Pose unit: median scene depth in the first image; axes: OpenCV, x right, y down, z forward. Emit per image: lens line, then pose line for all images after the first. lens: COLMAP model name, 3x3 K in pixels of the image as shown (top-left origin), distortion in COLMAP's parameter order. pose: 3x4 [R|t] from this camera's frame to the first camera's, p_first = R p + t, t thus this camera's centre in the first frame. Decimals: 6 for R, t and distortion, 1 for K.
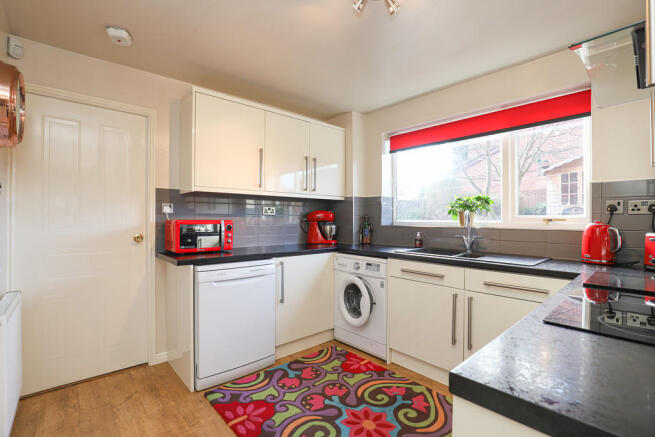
lens RADIAL K [[297.2, 0, 327.2], [0, 297.2, 226.0], [0, 0, 1]] dist [-0.102846, 0.000174]
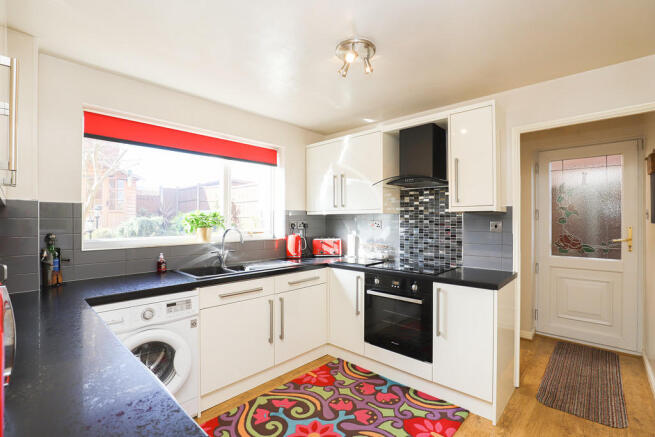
lens RADIAL K [[303.2, 0, 327.5], [0, 303.2, 218.5], [0, 0, 1]] dist [-0.001258, -0.000135]
pose [[-0.115969, -0.002220, 0.993250, -0.863036], [0.012769, 0.999912, 0.003725, -0.109434], [-0.993171, 0.013115, -0.115930, 0.922127]]
